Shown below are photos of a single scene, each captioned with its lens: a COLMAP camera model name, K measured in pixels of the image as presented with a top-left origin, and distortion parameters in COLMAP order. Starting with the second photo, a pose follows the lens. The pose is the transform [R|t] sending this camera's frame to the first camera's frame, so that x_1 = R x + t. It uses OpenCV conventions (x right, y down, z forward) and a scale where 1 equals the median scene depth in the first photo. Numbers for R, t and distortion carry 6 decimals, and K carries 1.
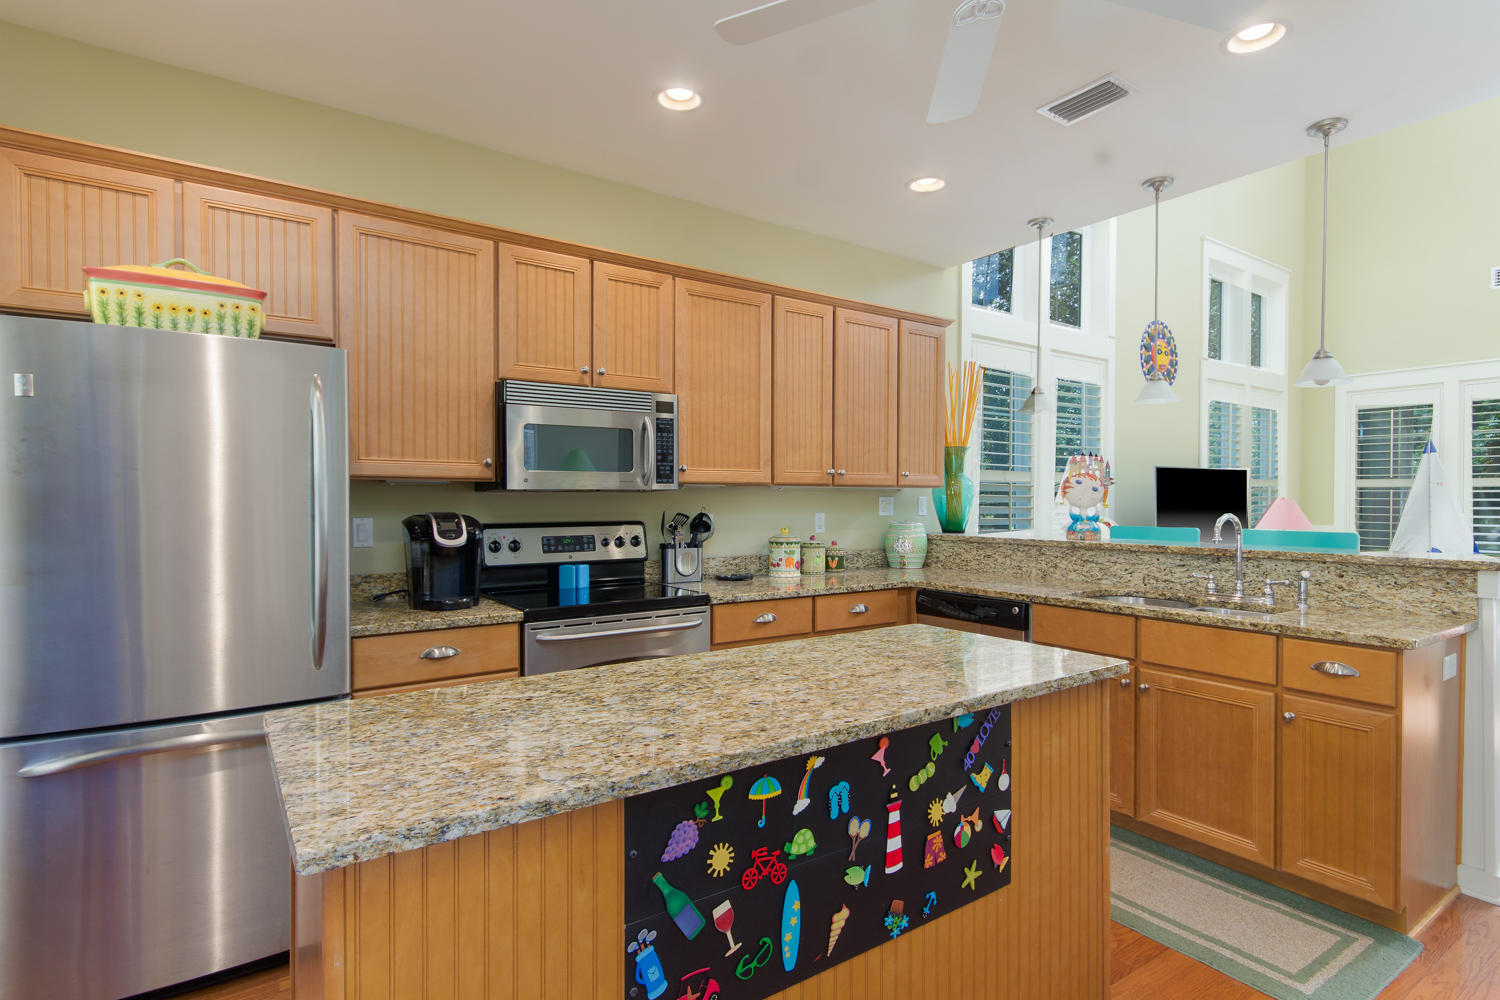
lens RADIAL K [[781.1, 0, 780.9], [0, 781.1, 502.2], [0, 0, 1]] dist [0.010002, -0.000202]
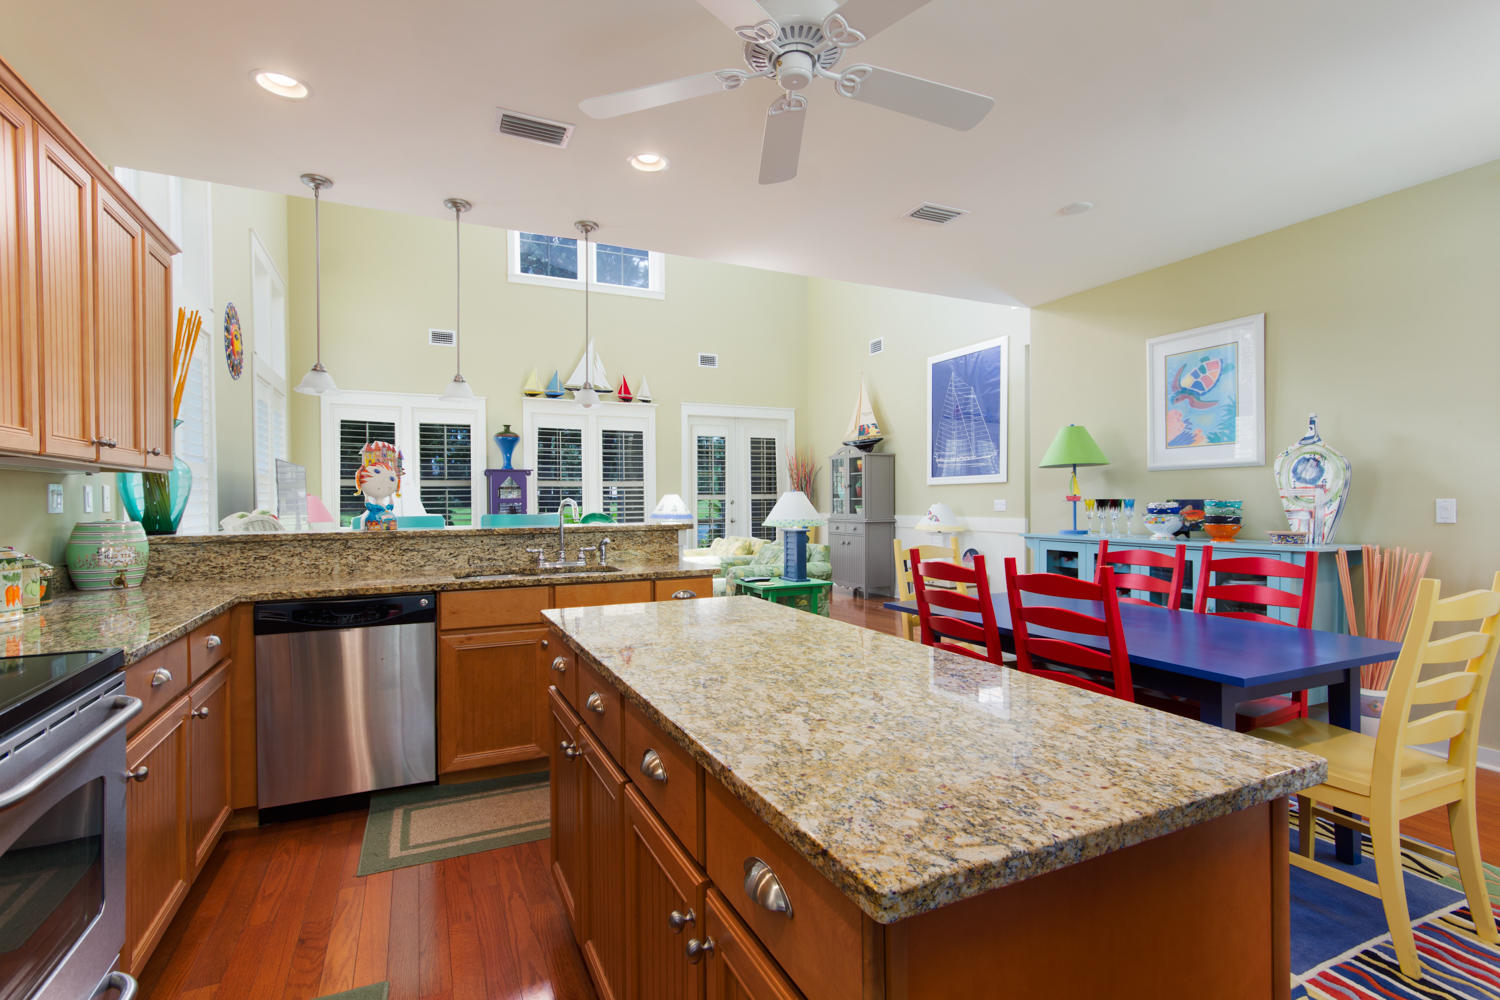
lens RADIAL K [[713.9, 0, 752.3], [0, 713.9, 502.8], [0, 0, 1]] dist [0.012807, -0.000272]
pose [[0.162987, -0.007040, 0.986603, -0.510871], [0.011229, 0.999923, 0.005280, 0.017155], [-0.986564, 0.010218, 0.163054, 0.473397]]
